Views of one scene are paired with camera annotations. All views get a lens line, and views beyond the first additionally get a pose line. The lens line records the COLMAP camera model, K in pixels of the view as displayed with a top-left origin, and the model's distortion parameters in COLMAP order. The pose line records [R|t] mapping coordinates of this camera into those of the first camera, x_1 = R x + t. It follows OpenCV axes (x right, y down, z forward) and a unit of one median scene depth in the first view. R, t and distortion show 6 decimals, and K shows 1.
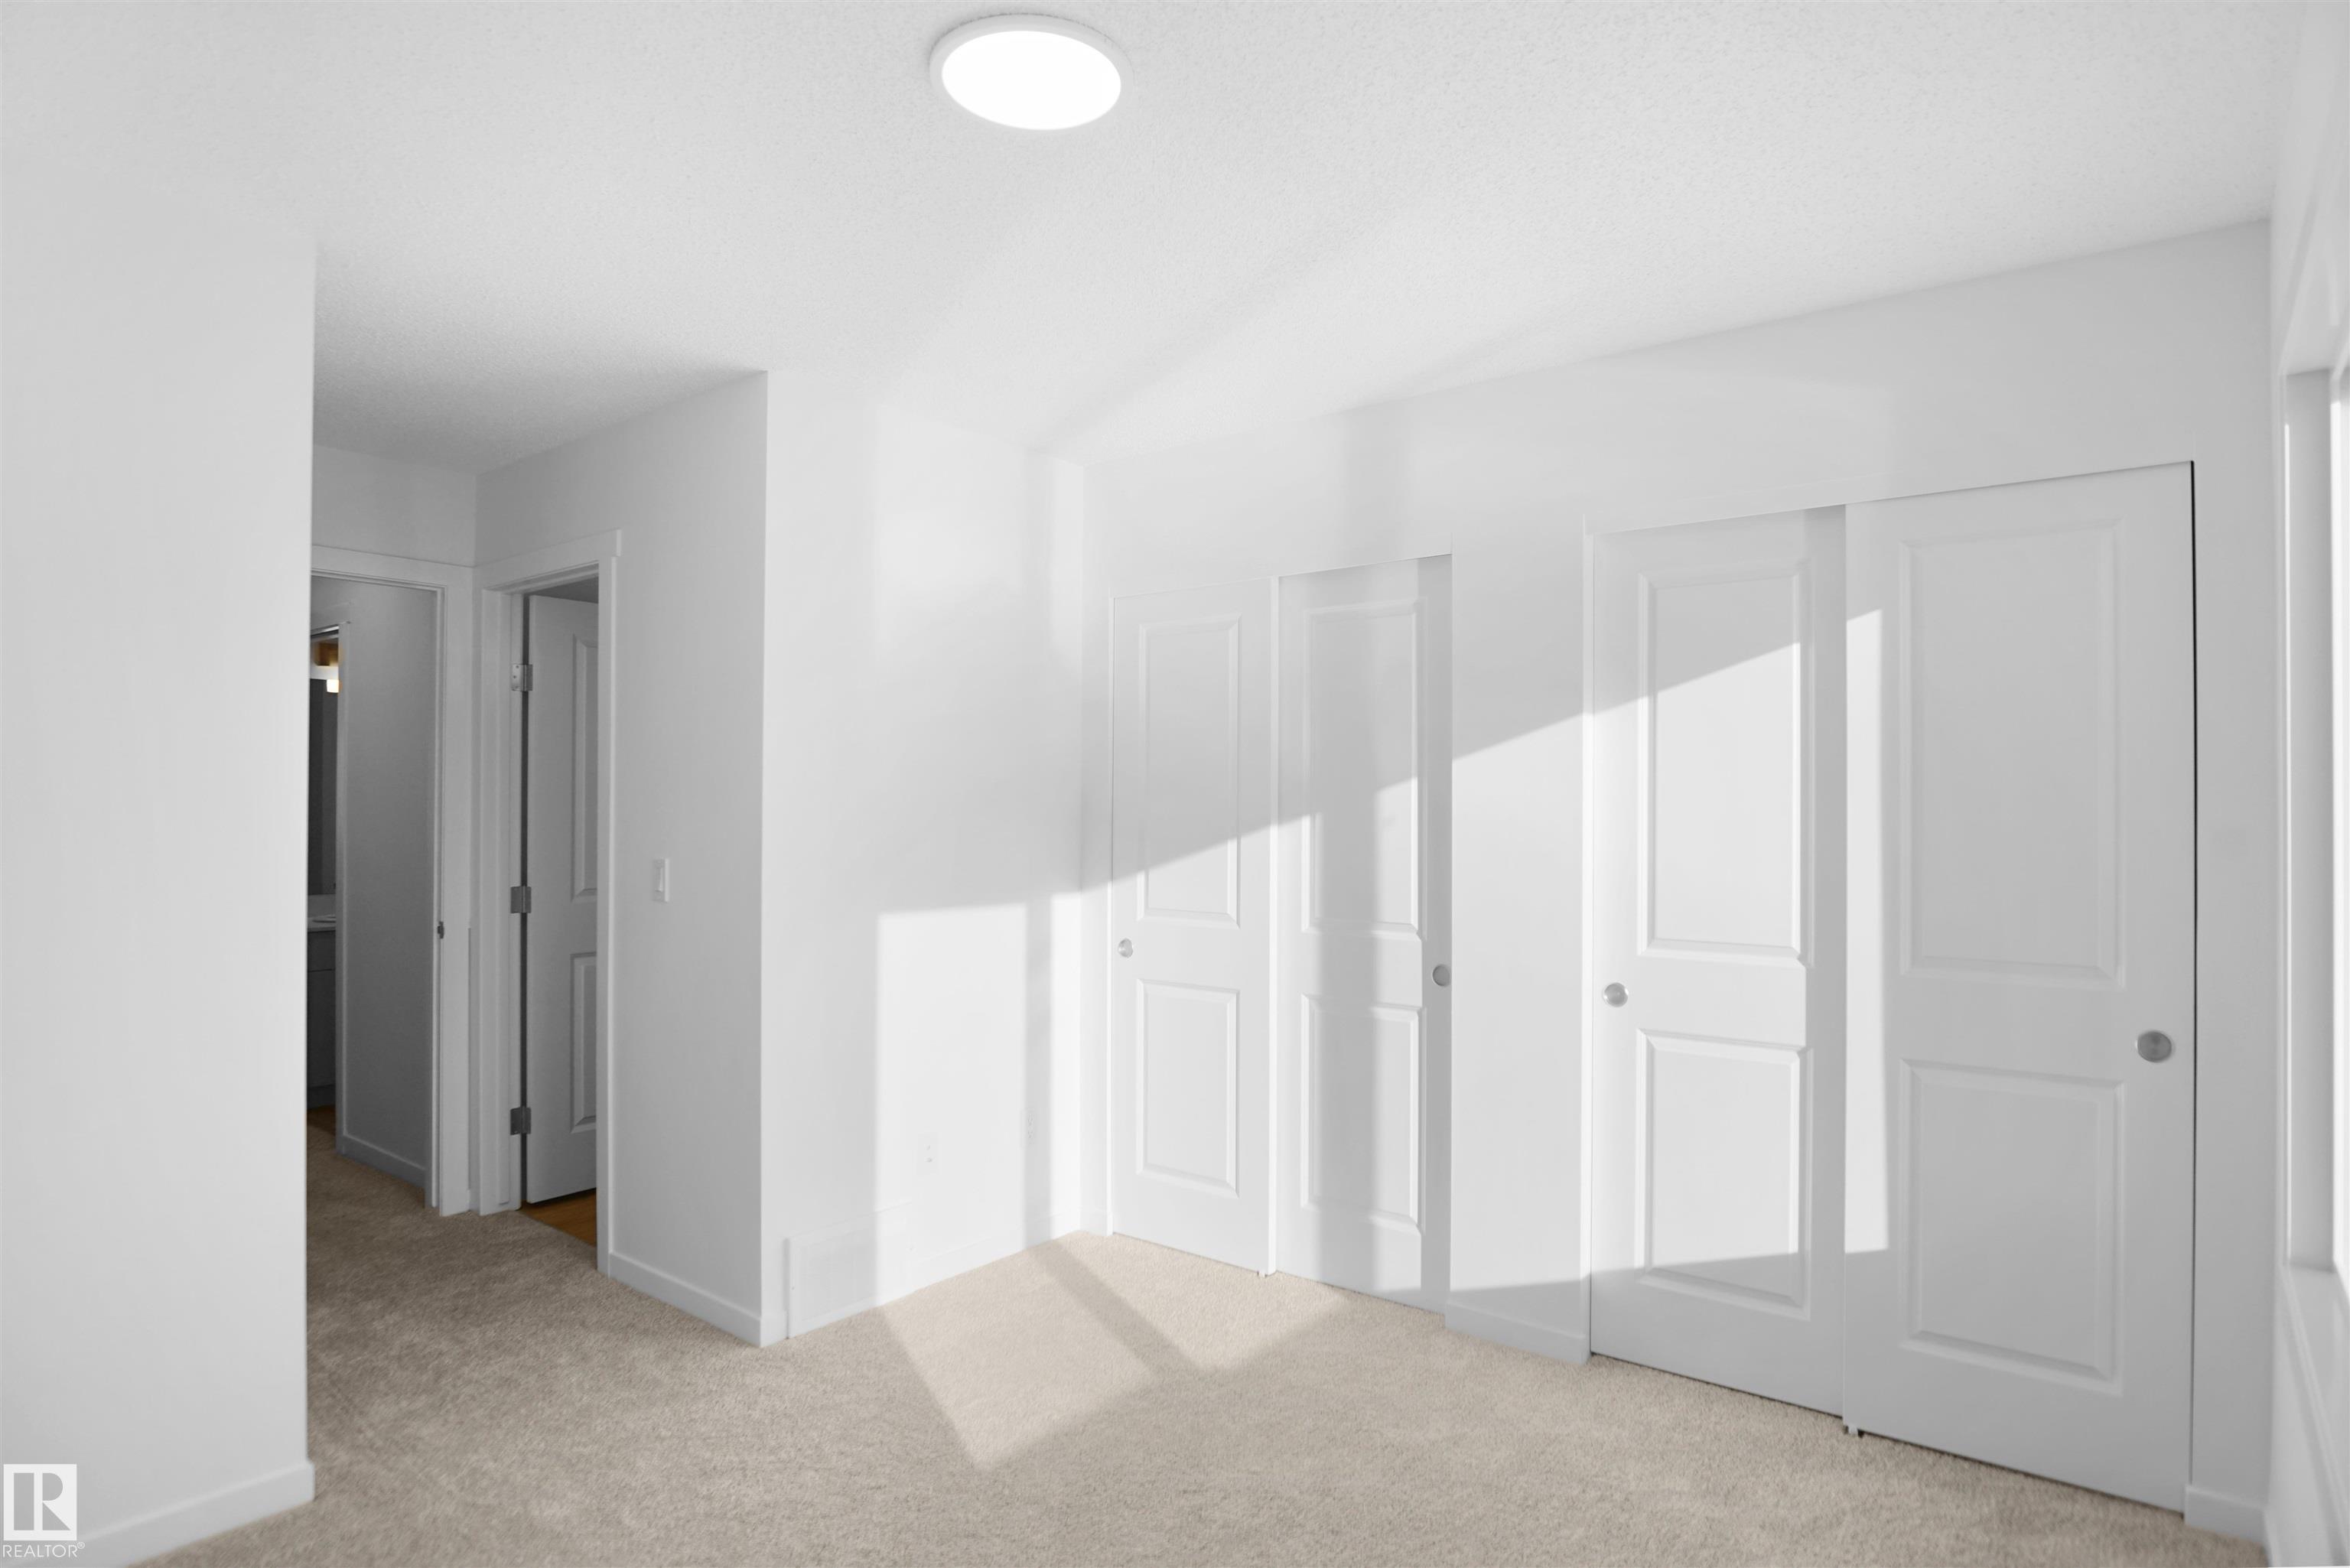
lens RADIAL K [[1271.7, 0, 1184.8], [0, 1271.7, 788.1], [0, 0, 1]] dist [-0.033251, -0.000065]
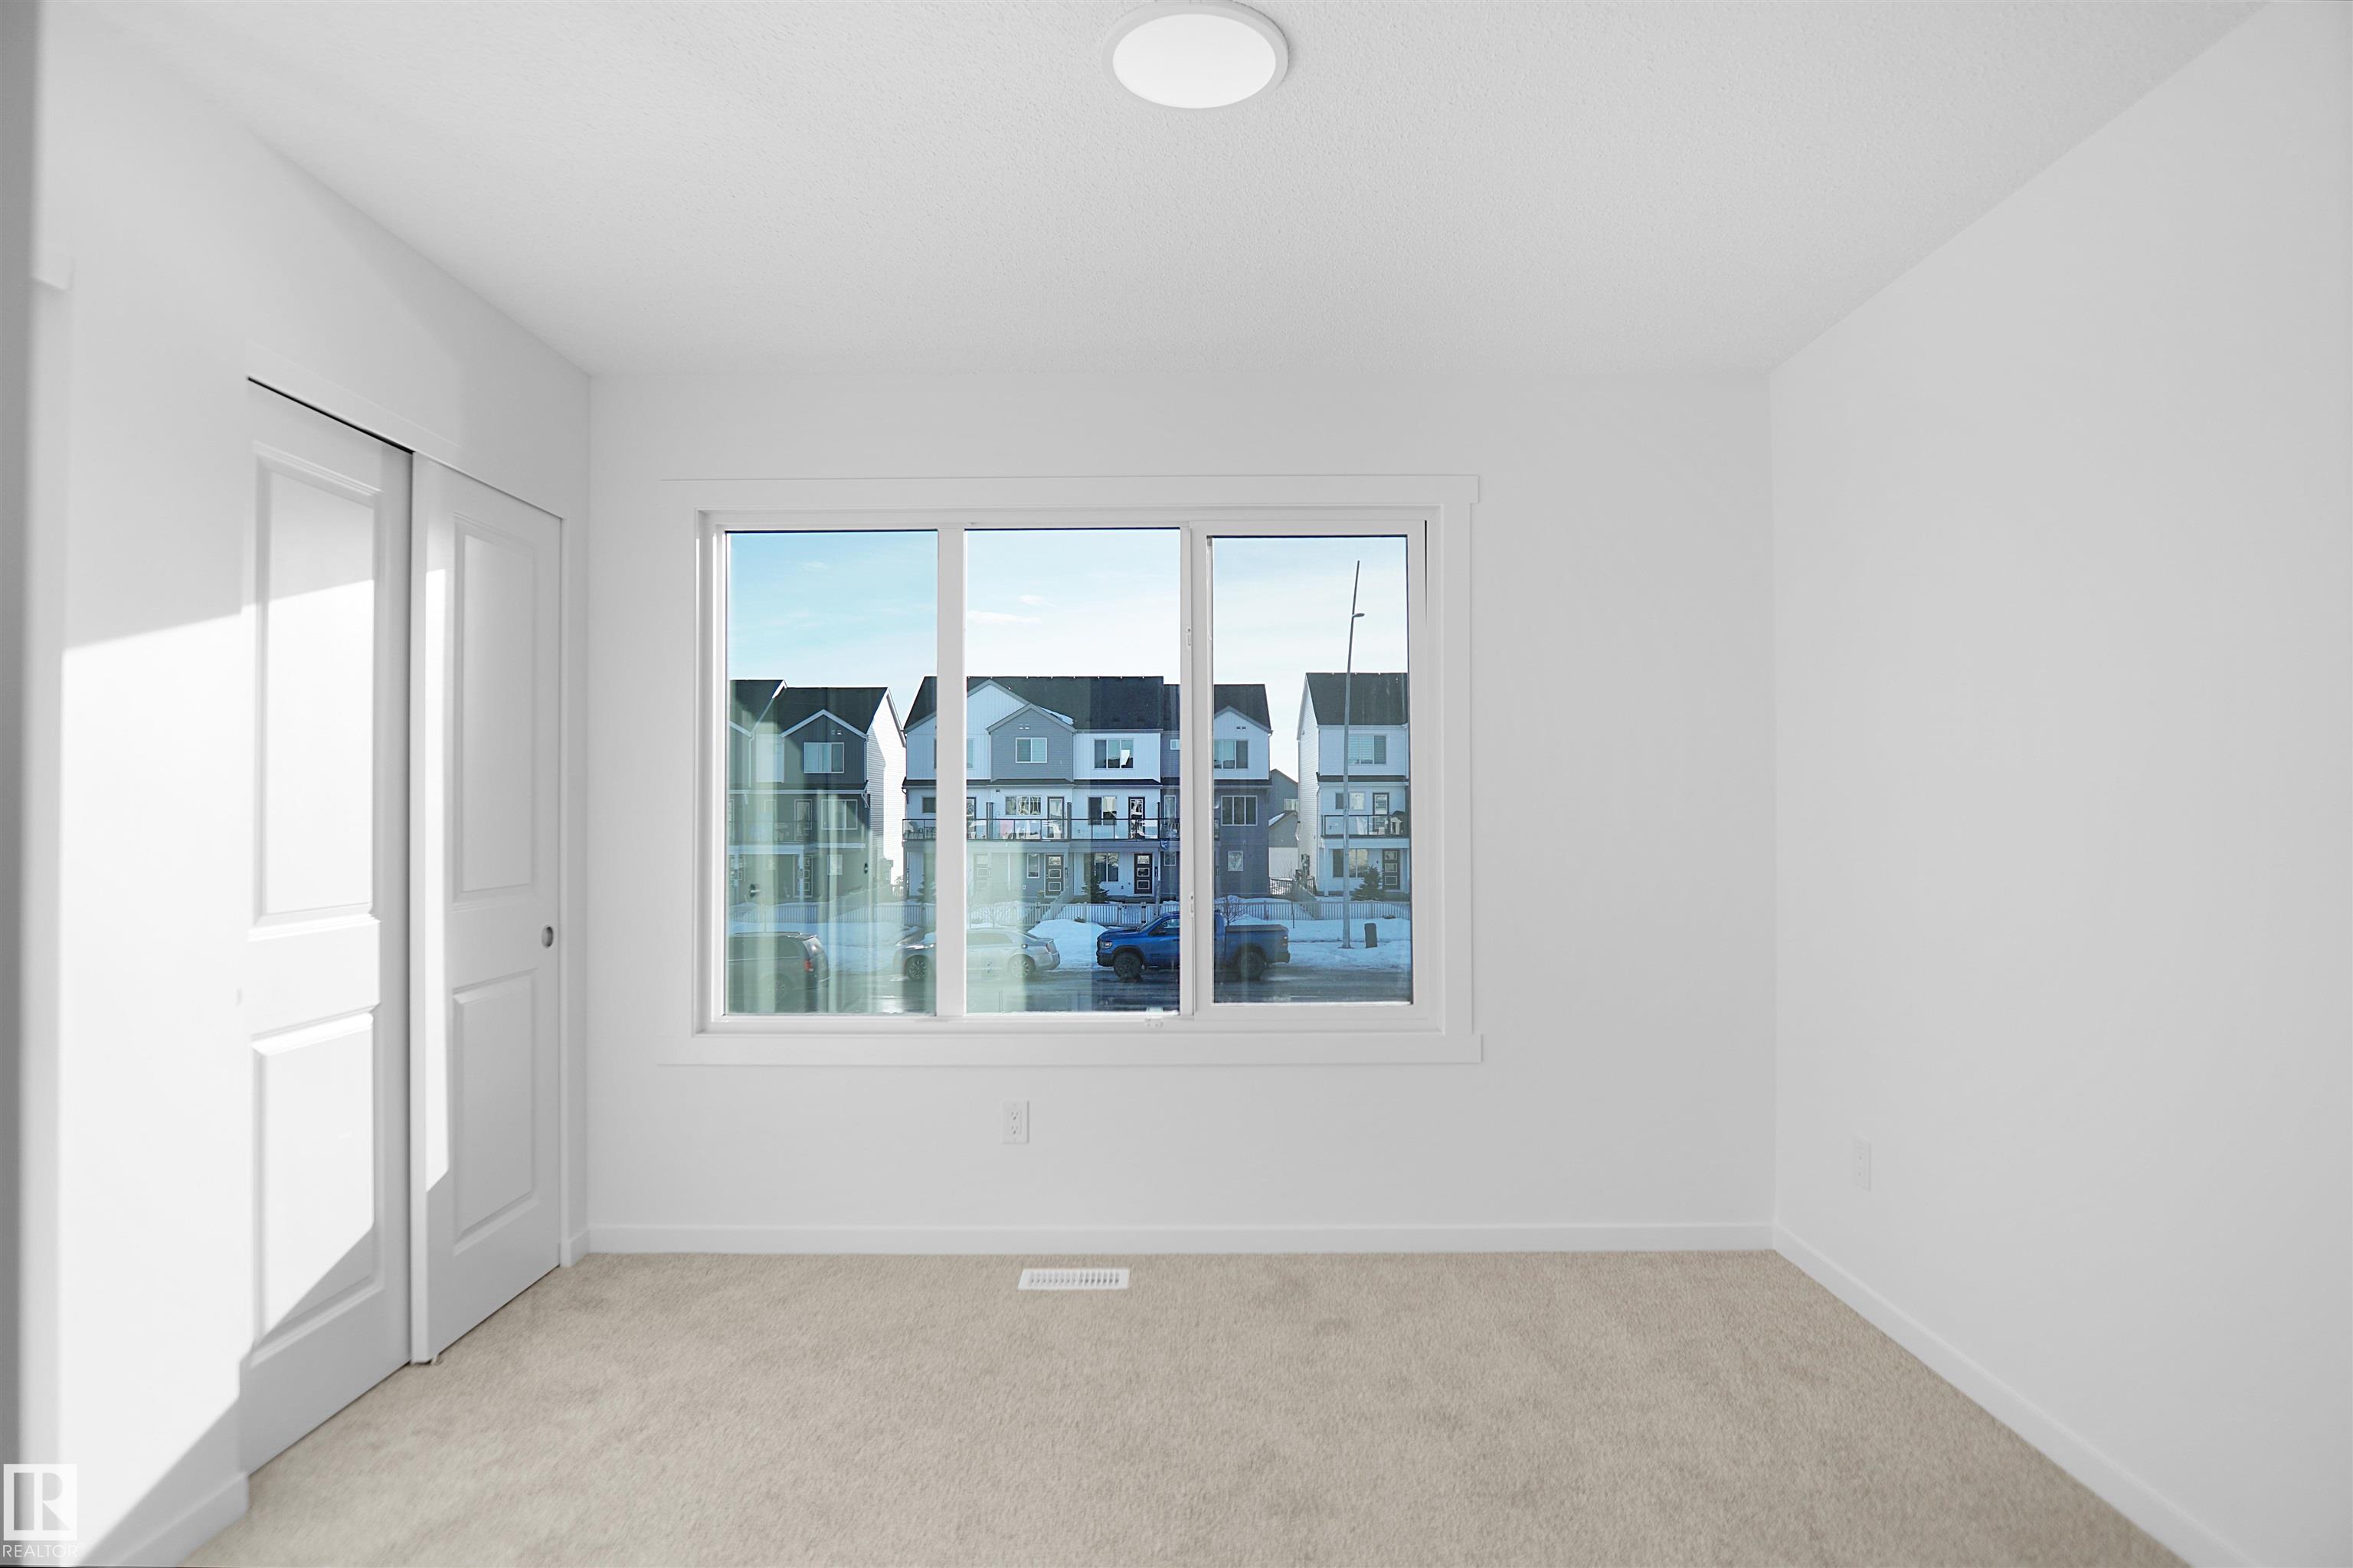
lens RADIAL K [[1273.4, 0, 1186.3], [0, 1273.4, 788.1], [0, 0, 1]] dist [-0.033251, -0.000065]
pose [[-0.614454, 0.003514, 0.788945, -0.635234], [-0.008196, 0.999908, -0.010837, 0.046899], [-0.788910, -0.013125, -0.614368, 1.099110]]
